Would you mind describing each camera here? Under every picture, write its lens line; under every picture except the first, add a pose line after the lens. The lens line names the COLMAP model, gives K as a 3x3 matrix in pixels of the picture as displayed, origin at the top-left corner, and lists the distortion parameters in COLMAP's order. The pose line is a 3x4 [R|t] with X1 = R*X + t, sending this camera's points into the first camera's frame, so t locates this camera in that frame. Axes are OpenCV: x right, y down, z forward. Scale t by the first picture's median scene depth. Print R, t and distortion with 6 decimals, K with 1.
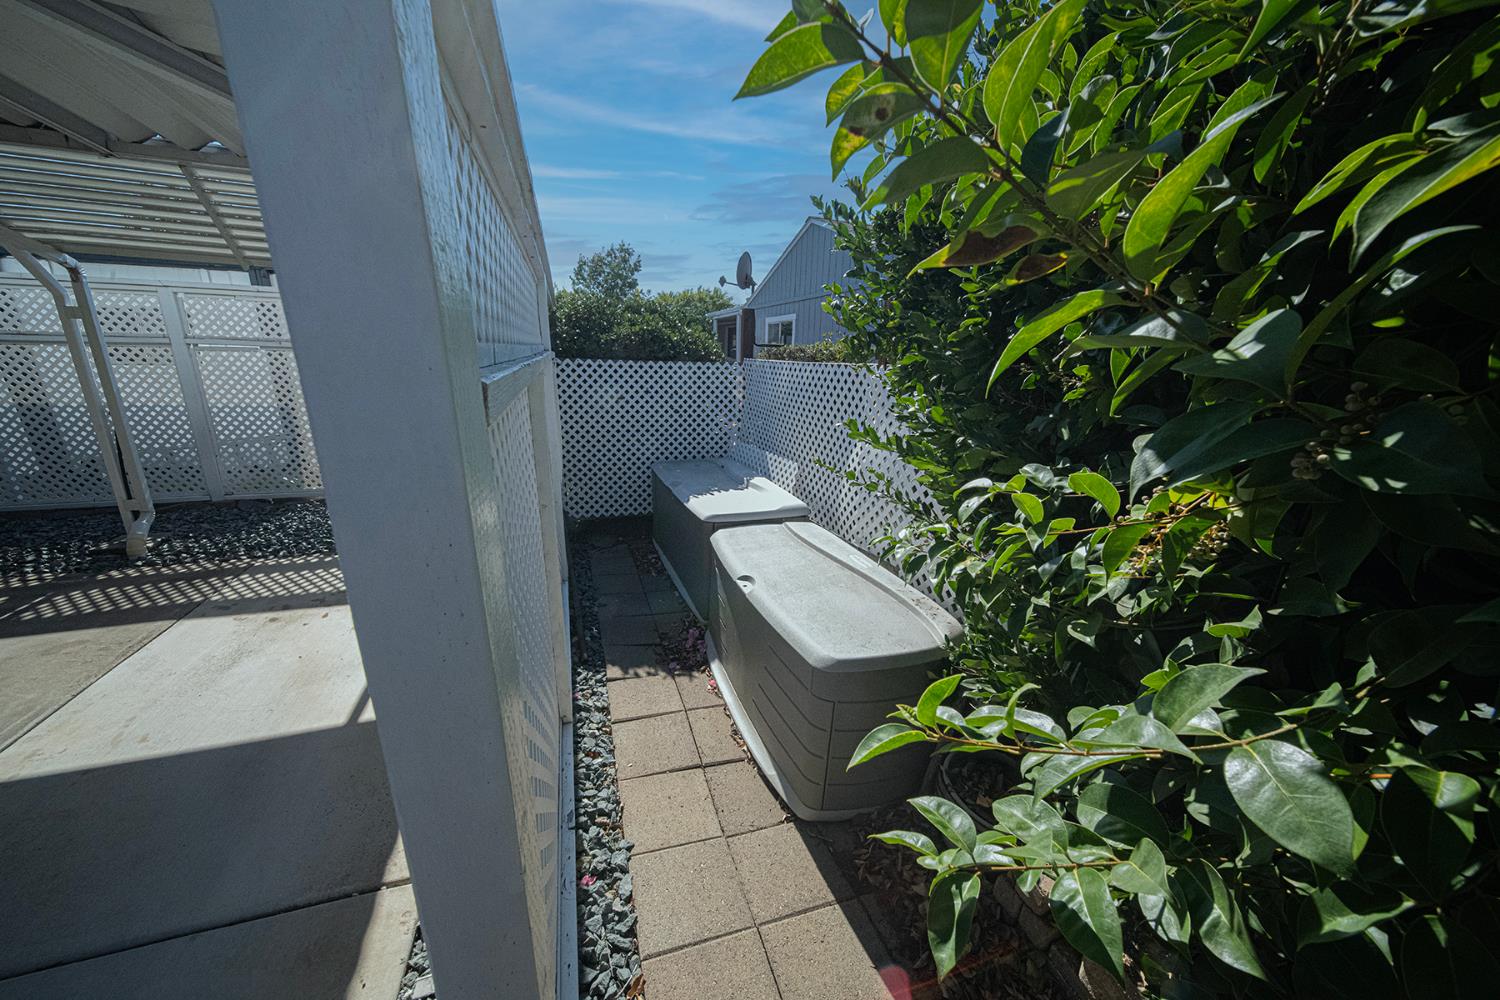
lens RADIAL K [[567.6, 0, 750.0], [0, 567.6, 500.0], [0, 0, 1]] dist [-0.000391, -0.000087]
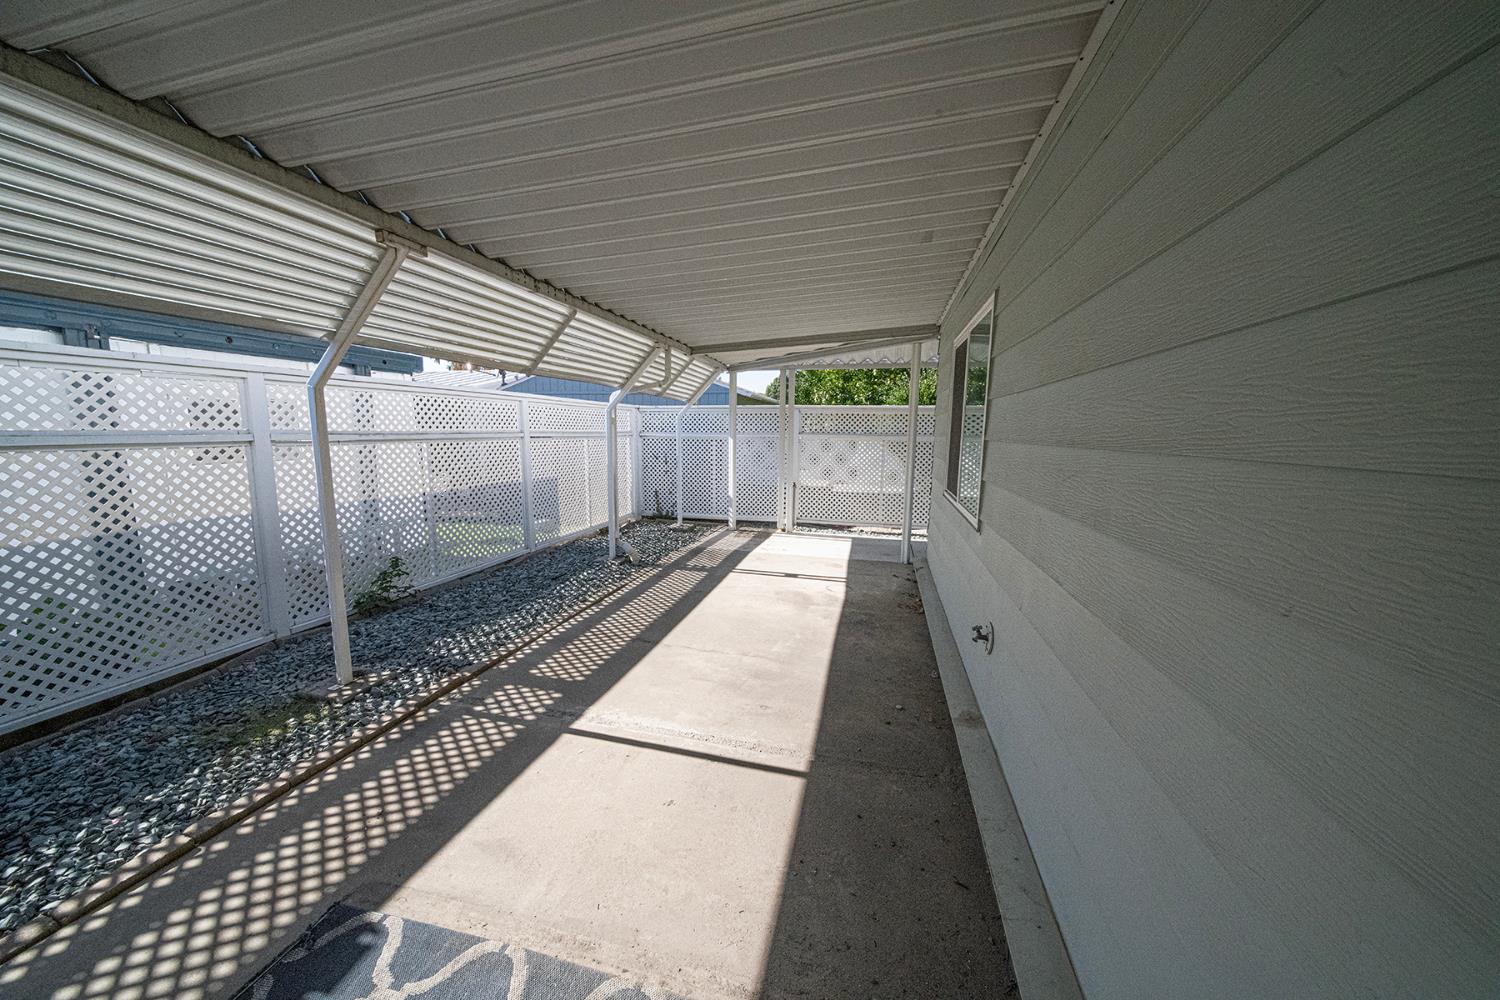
lens RADIAL K [[567.6, 0, 750.0], [0, 567.6, 500.0], [0, 0, 1]] dist [-0.000391, -0.000087]
pose [[0.821474, 0.030195, -0.569446, 0.009649], [-0.093945, 0.992118, -0.082917, -0.208345], [0.562454, 0.121611, 0.817836, 0.813804]]
